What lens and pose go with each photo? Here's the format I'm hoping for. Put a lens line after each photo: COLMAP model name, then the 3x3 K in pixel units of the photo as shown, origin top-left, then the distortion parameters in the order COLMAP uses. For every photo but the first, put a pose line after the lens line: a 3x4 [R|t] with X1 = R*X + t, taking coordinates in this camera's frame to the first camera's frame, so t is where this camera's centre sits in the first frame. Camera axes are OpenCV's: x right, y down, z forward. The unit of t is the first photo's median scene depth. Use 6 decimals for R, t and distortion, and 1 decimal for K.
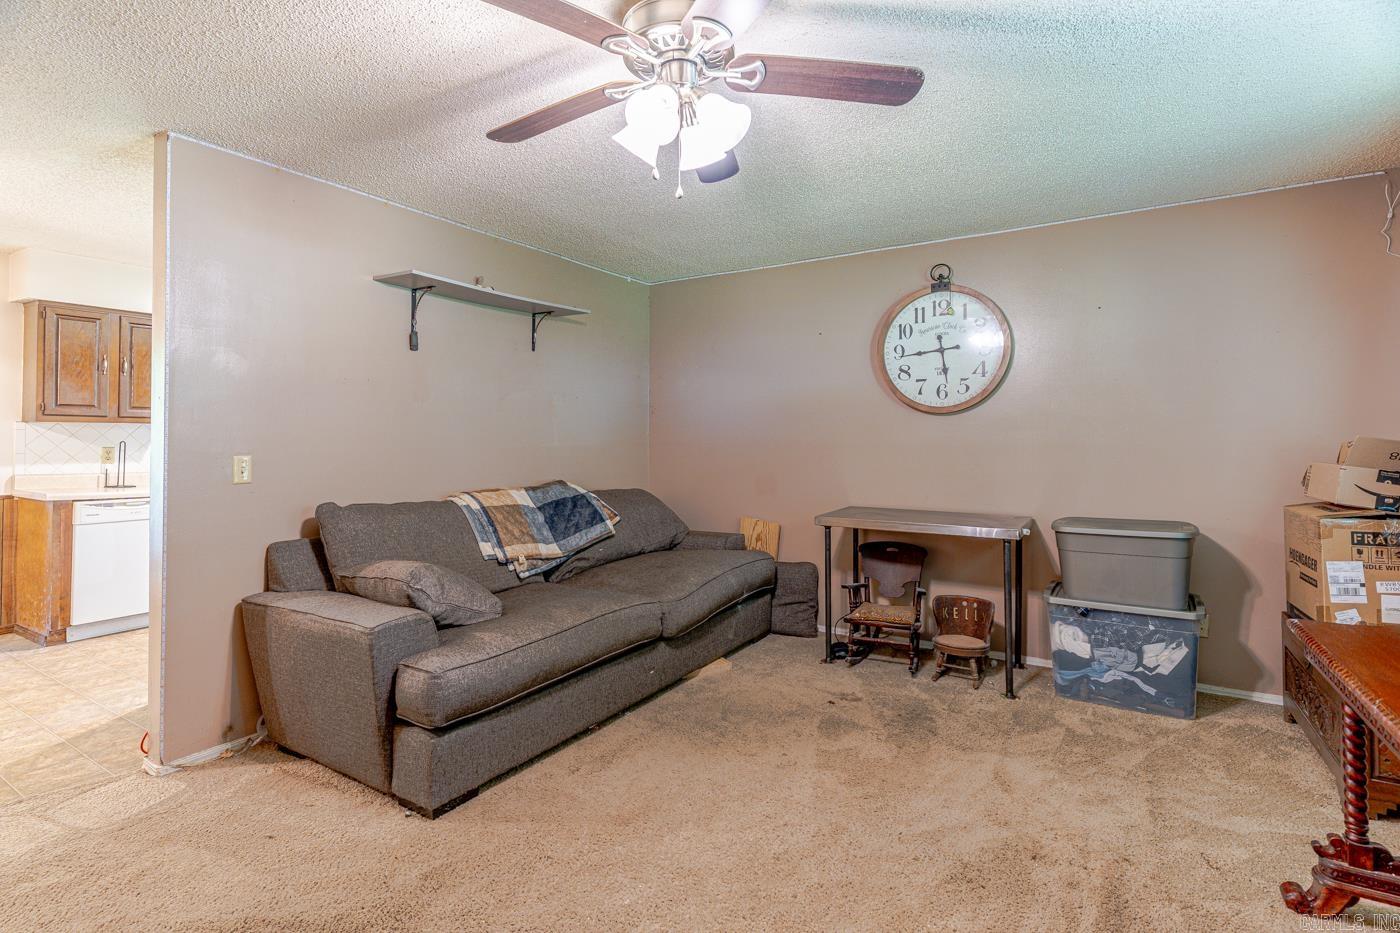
lens RADIAL K [[672.0, 0, 698.1], [0, 672.0, 431.8], [0, 0, 1]] dist [0.001411, -0.000012]
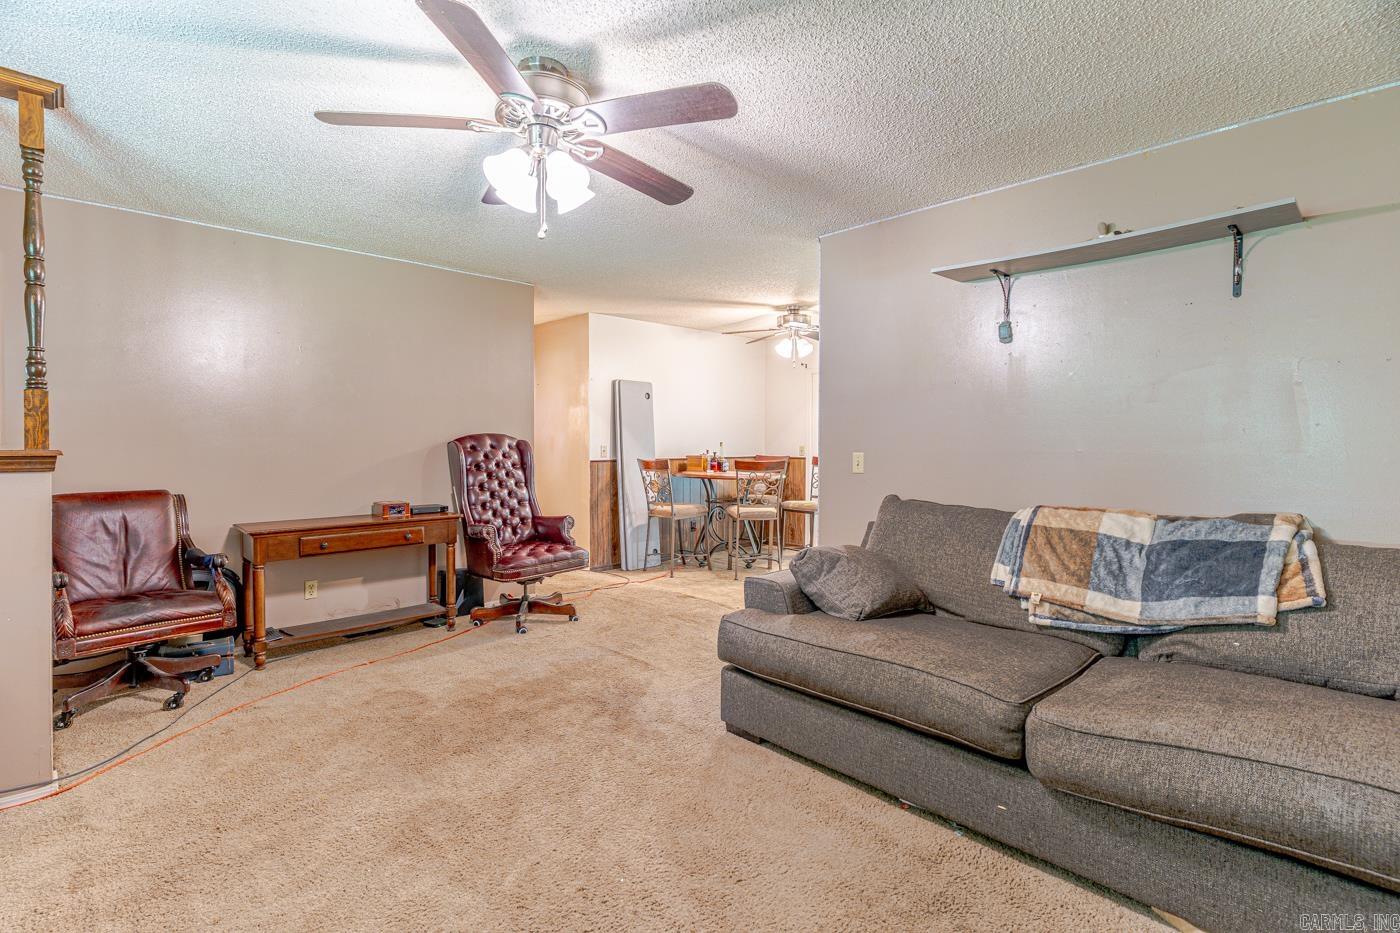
lens RADIAL K [[660.8, 0, 700.0], [0, 660.8, 466.5], [0, 0, 1]] dist [0.001646, 0.000130]
pose [[-0.236573, 0.039950, -0.970792, 0.542565], [0.009452, 0.999202, 0.038816, 0.007047], [0.971568, 0.000007, -0.236762, 0.798695]]
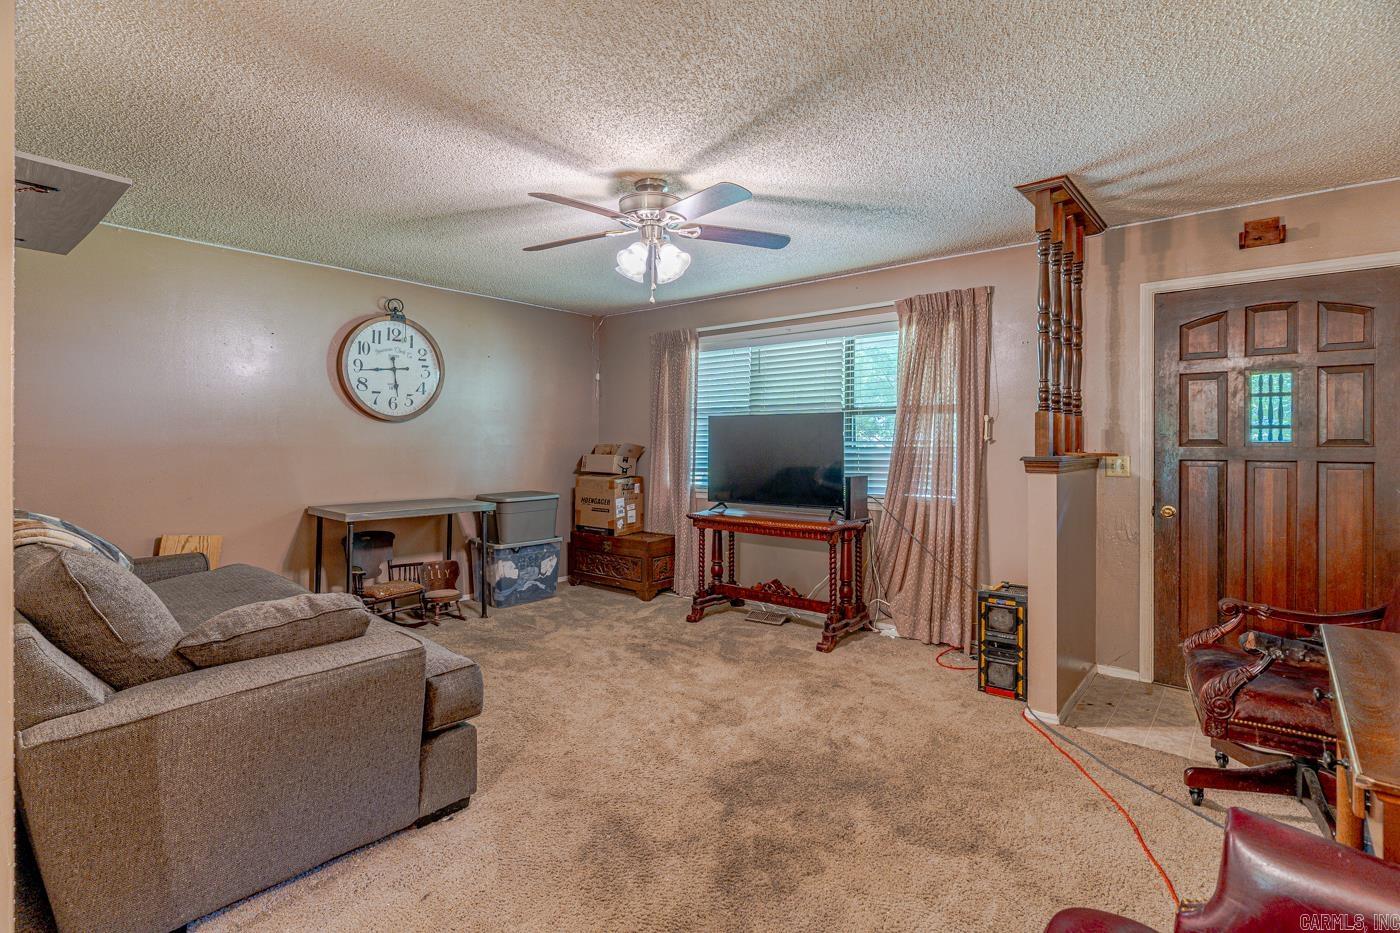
lens RADIAL K [[672.0, 0, 698.1], [0, 672.0, 431.8], [0, 0, 1]] dist [0.001411, -0.000012]
pose [[0.144640, 0.013328, 0.989395, -0.962317], [-0.020237, 0.999740, -0.010509, -0.007580], [-0.989277, -0.018503, 0.144872, 0.340558]]
